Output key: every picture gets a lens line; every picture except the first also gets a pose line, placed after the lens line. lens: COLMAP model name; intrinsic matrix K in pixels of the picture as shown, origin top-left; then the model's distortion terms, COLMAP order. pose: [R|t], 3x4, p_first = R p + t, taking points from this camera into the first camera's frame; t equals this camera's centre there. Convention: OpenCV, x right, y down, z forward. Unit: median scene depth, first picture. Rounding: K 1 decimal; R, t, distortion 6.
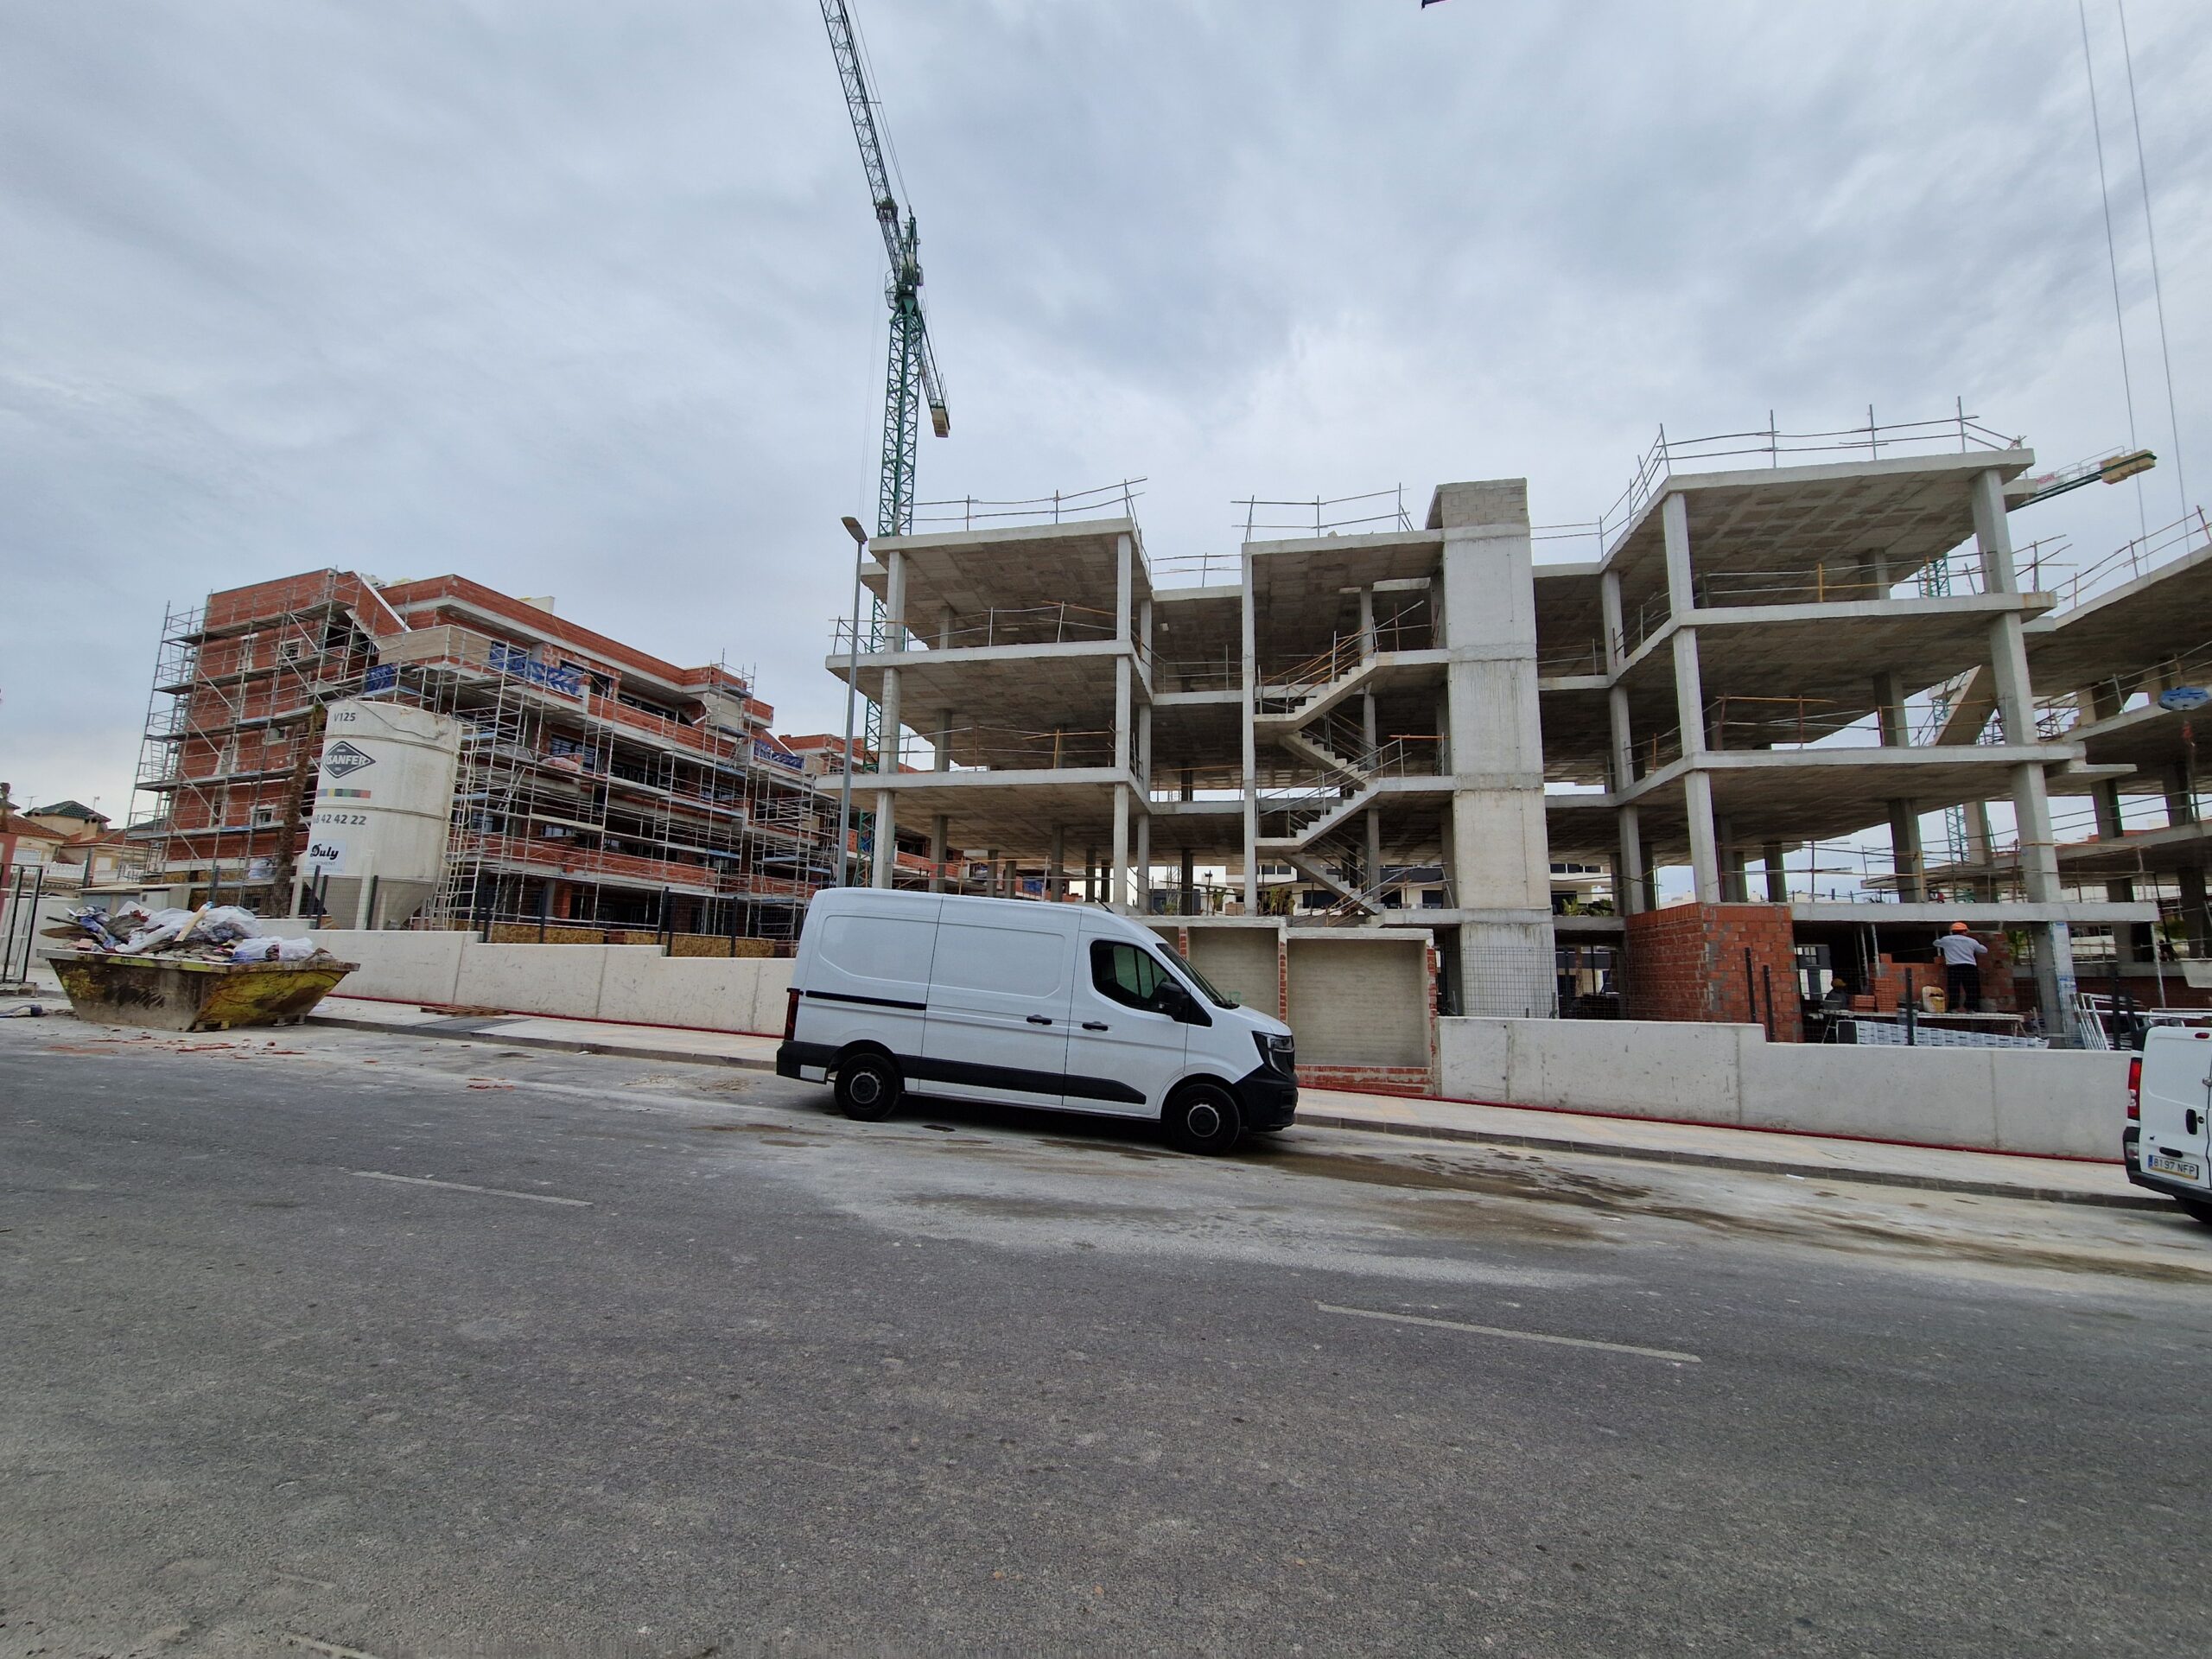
lens RADIAL K [[889.9, 0, 1086.0], [0, 889.9, 841.9], [0, 0, 1]] dist [-0.009040, -0.000219]
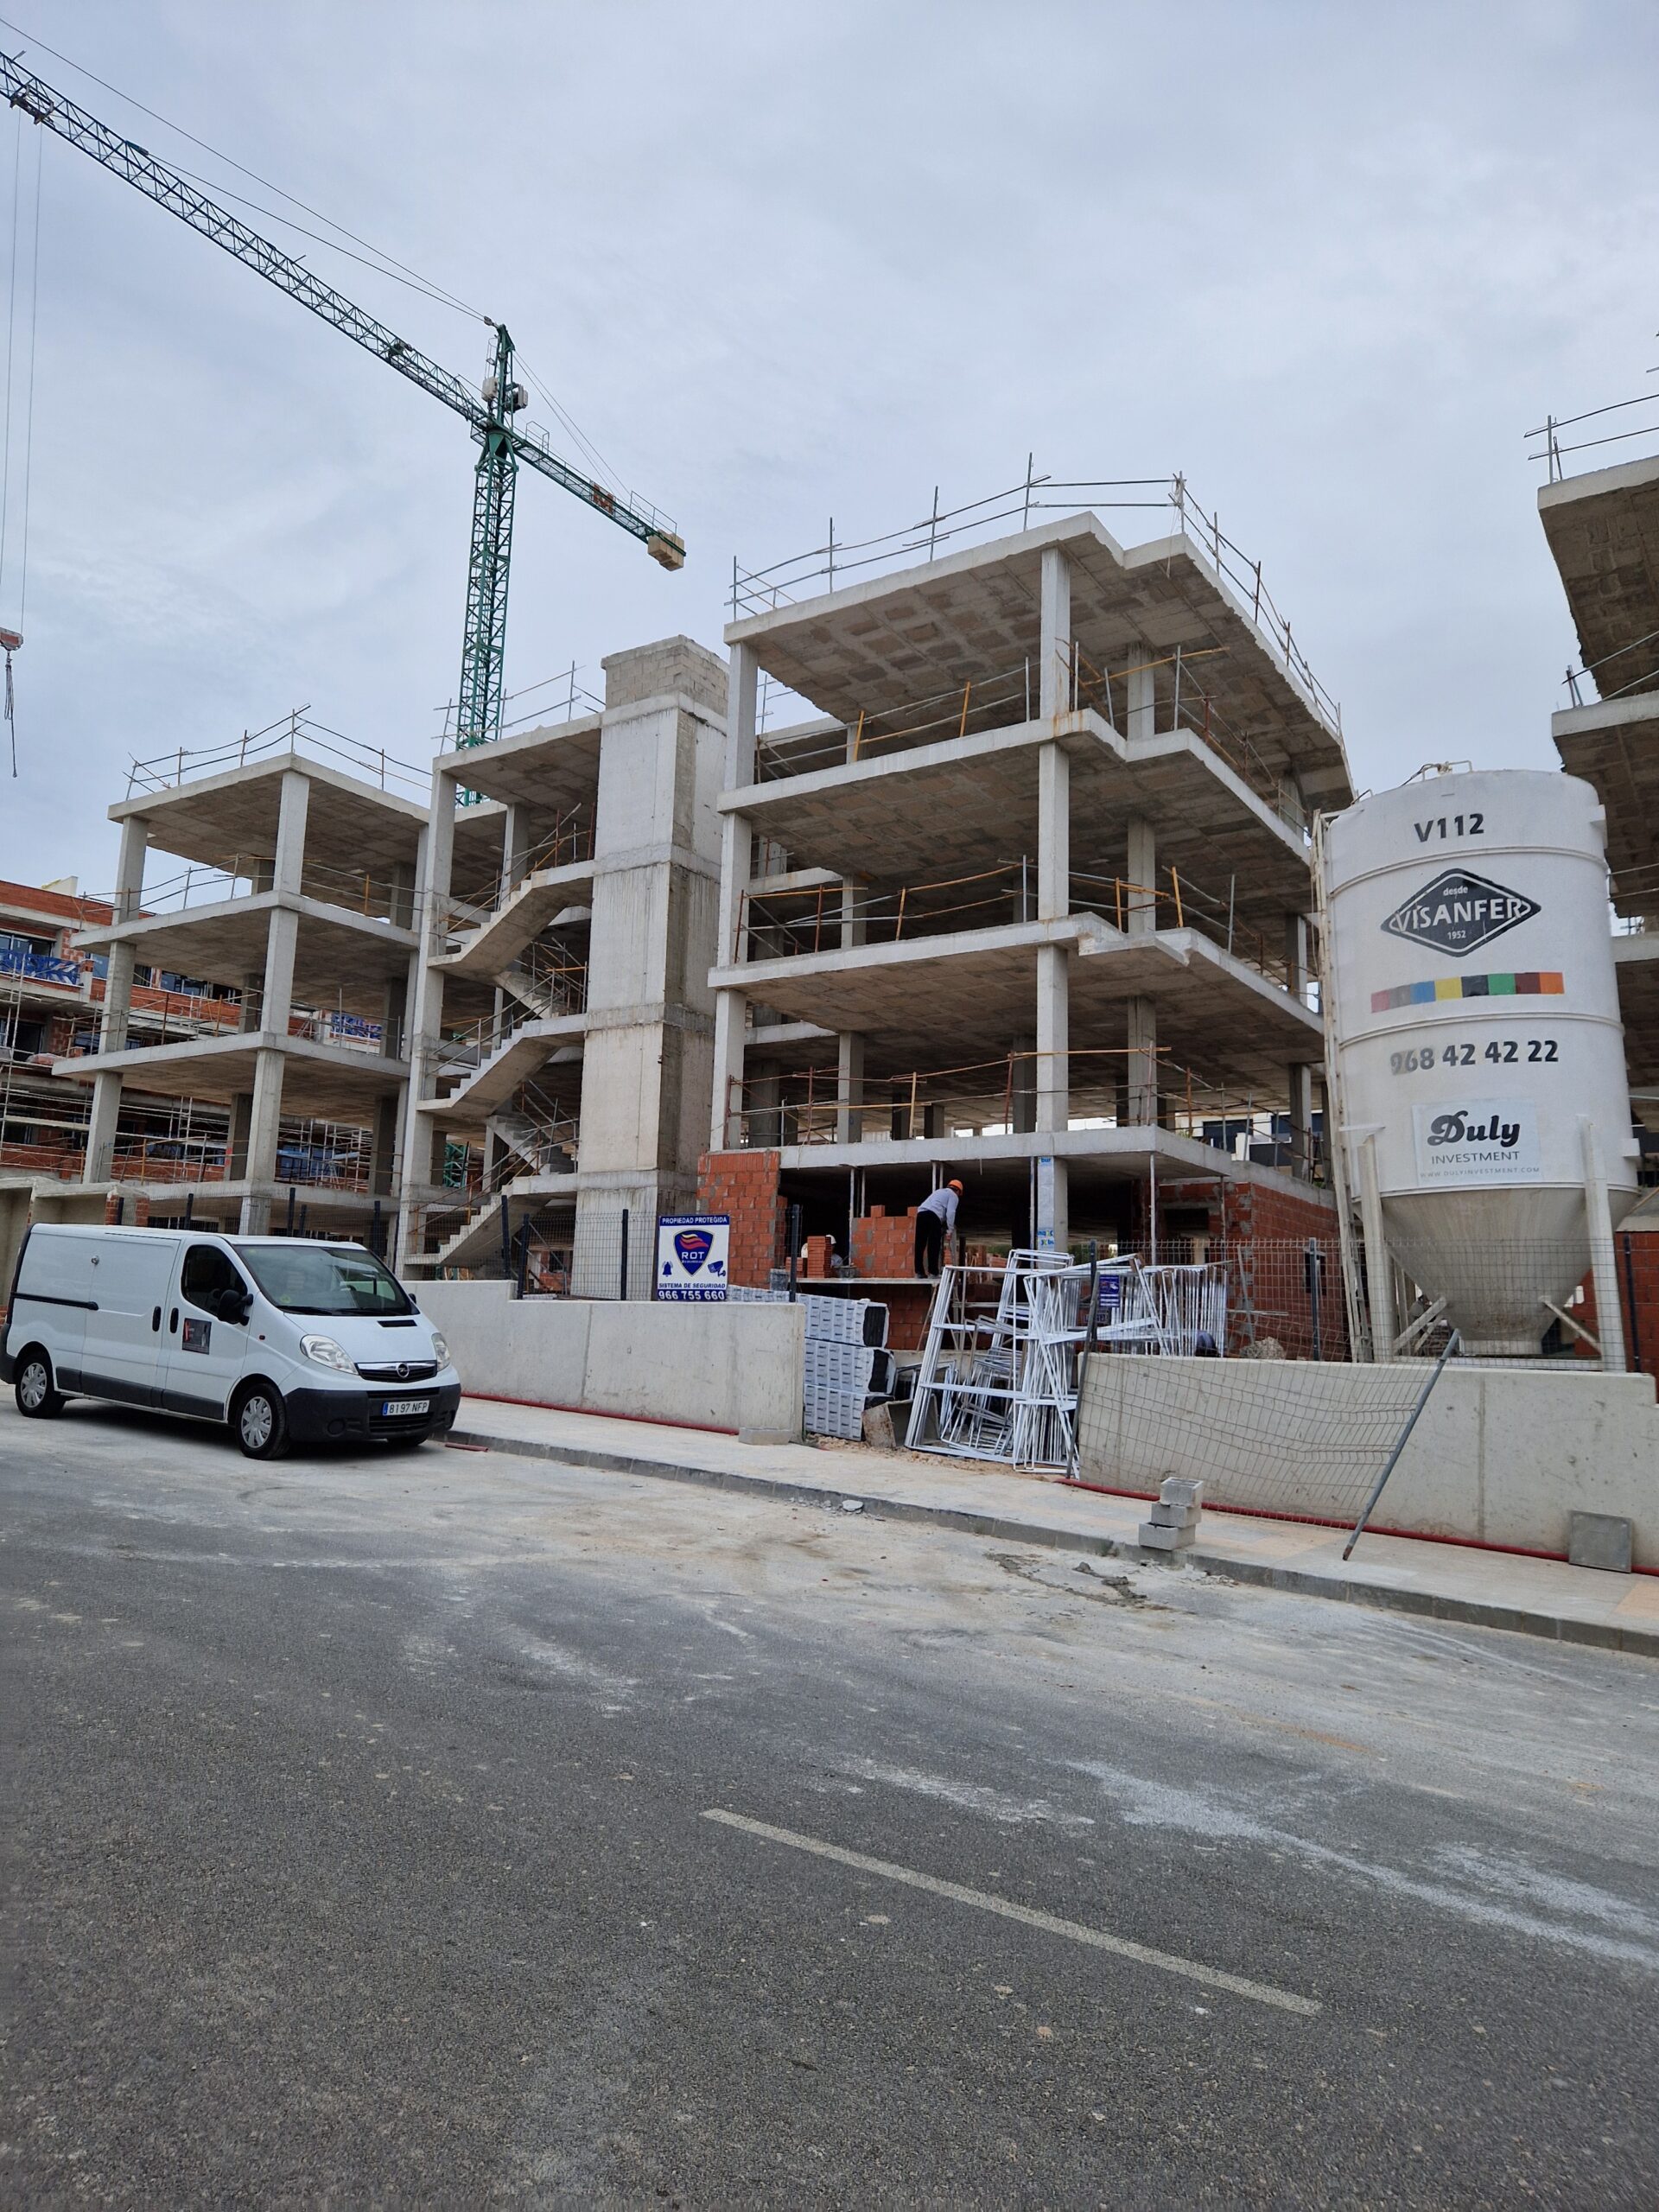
lens RADIAL K [[1446.3, 0, 801.0], [0, 1446.3, 1087.5], [0, 0, 1]] dist [0.035090, -0.001369]
pose [[0.926388, -0.057394, -0.372172, 1.073713], [0.045902, 0.998158, -0.039674, 0.055938], [0.373763, 0.019670, 0.927316, -0.169858]]
